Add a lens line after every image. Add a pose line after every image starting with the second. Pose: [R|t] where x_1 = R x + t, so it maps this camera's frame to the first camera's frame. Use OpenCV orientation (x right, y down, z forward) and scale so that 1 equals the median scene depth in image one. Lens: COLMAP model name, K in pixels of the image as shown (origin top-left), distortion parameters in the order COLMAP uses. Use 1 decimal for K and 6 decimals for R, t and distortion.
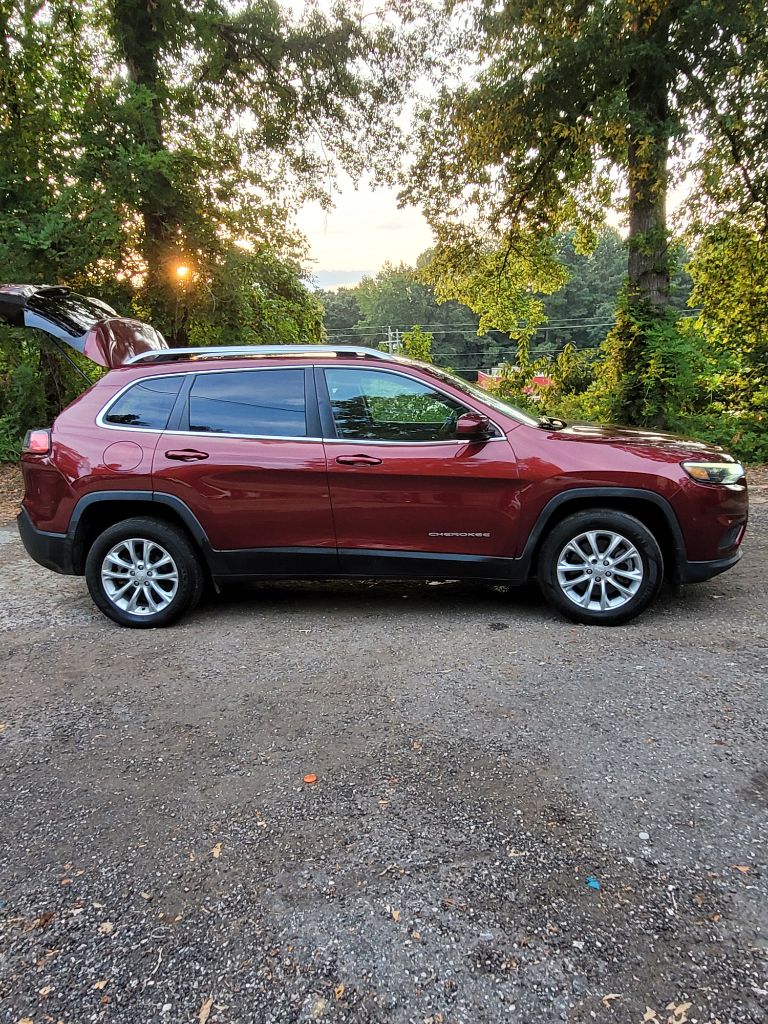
lens RADIAL K [[720.7, 0, 380.4], [0, 720.7, 505.5], [0, 0, 1]] dist [0.036333, -0.028275]
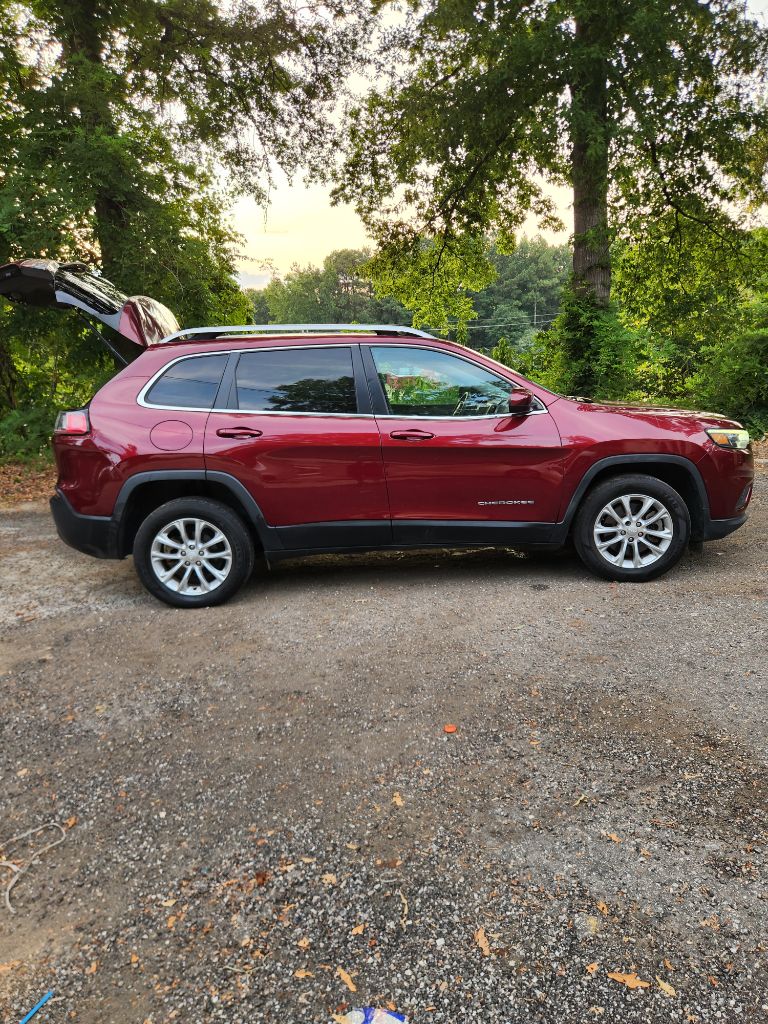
lens RADIAL K [[682.7, 0, 391.3], [0, 682.7, 520.3], [0, 0, 1]] dist [0.055464, -0.034471]
pose [[0.990366, -0.036799, 0.133495, -0.185259], [0.032473, 0.998879, 0.034439, 0.024753], [-0.134613, -0.029772, 0.990451, 0.025546]]
